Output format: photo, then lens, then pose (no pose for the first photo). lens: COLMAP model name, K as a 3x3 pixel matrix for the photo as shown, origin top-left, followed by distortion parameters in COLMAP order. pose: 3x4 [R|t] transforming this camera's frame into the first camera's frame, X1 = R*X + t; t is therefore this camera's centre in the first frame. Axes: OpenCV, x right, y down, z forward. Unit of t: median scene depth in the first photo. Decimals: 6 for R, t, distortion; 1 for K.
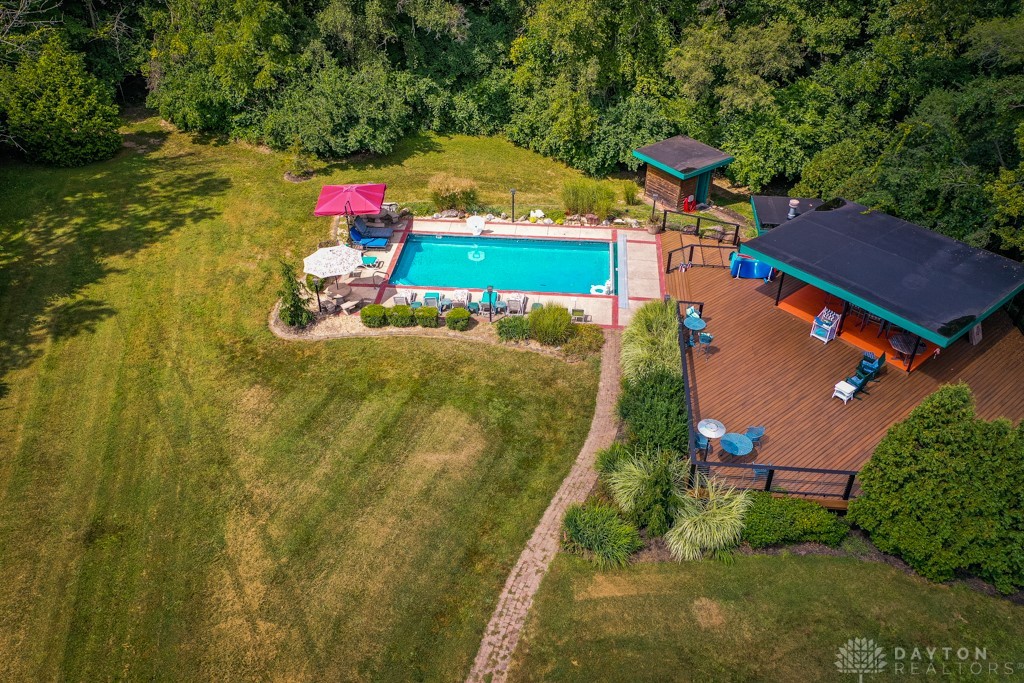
lens RADIAL K [[809.3, 0, 503.7], [0, 809.3, 335.1], [0, 0, 1]] dist [0.012401, 0.003290]
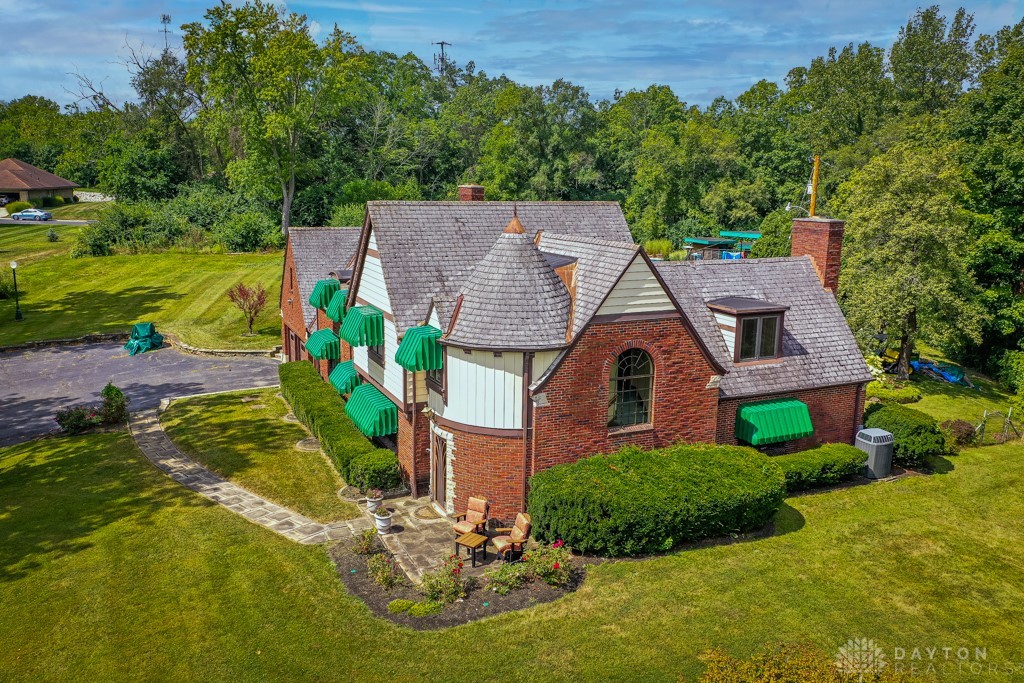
lens RADIAL K [[809.3, 0, 507.5], [0, 809.3, 338.6], [0, 0, 1]] dist [0.012401, 0.003290]
pose [[0.984526, 0.054178, -0.166652, 0.081384], [-0.118840, 0.905326, -0.407752, 0.855022], [0.128783, 0.421248, 0.897756, -0.713052]]
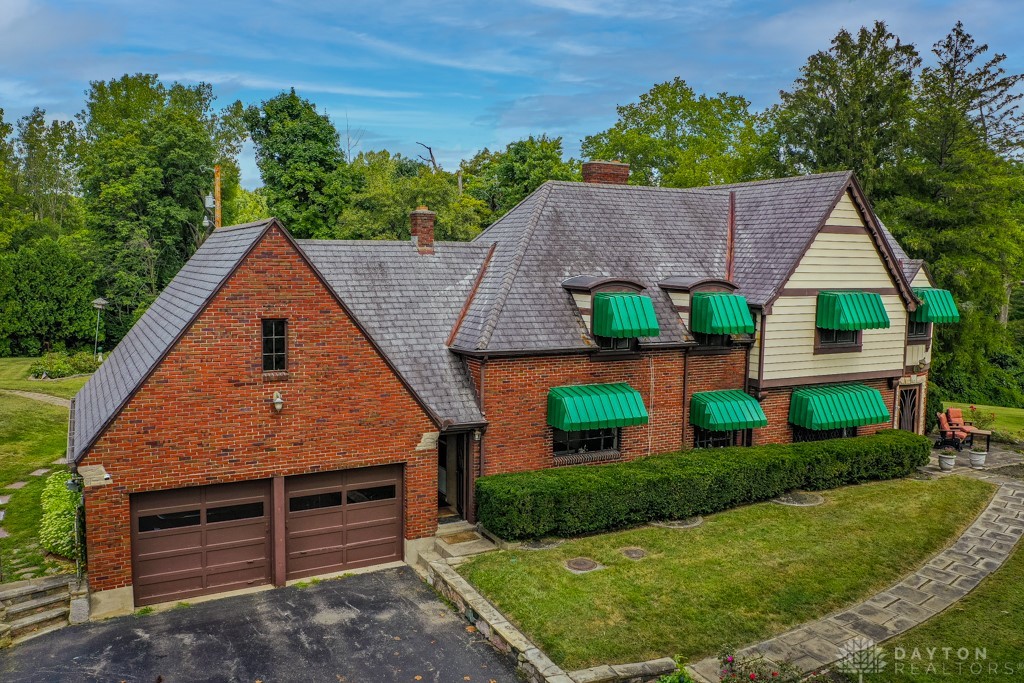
lens RADIAL K [[809.3, 0, 510.0], [0, 809.3, 338.6], [0, 0, 1]] dist [0.012401, 0.003290]
pose [[0.128749, -0.090995, 0.987494, -0.637232], [0.572812, 0.819686, 0.000848, 0.520073], [-0.809512, 0.565539, 0.157657, -0.119144]]
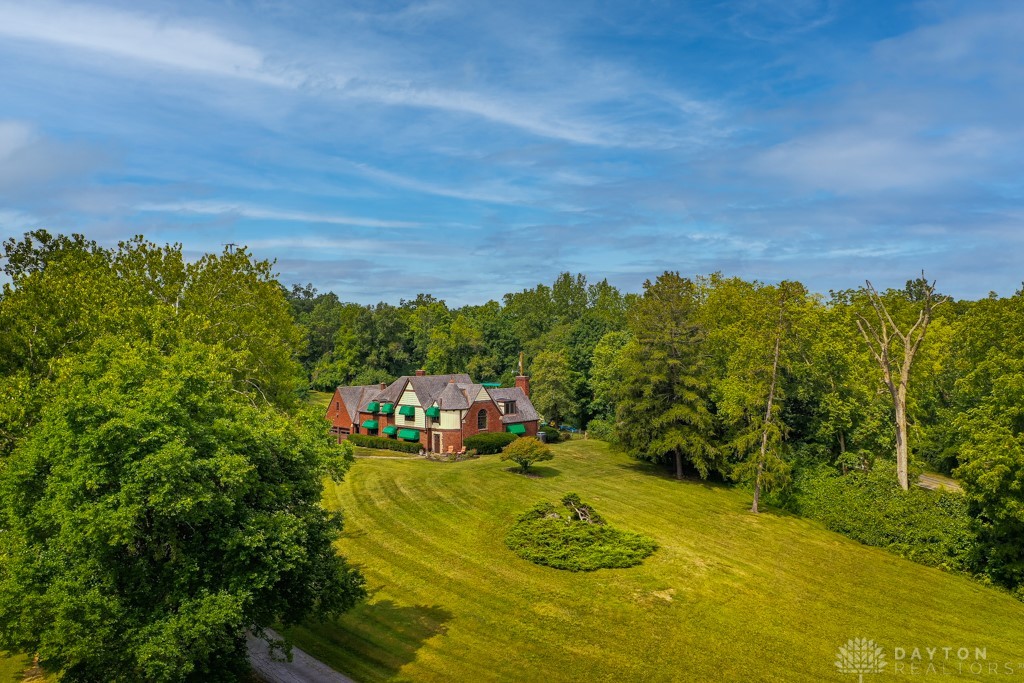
lens RADIAL K [[809.3, 0, 503.1], [0, 809.3, 343.9], [0, 0, 1]] dist [0.012401, 0.003290]
pose [[0.988506, -0.006009, 0.151061, -0.181417], [0.092907, 0.812408, -0.575640, 1.699438], [-0.119264, 0.583059, 0.803628, -2.005944]]
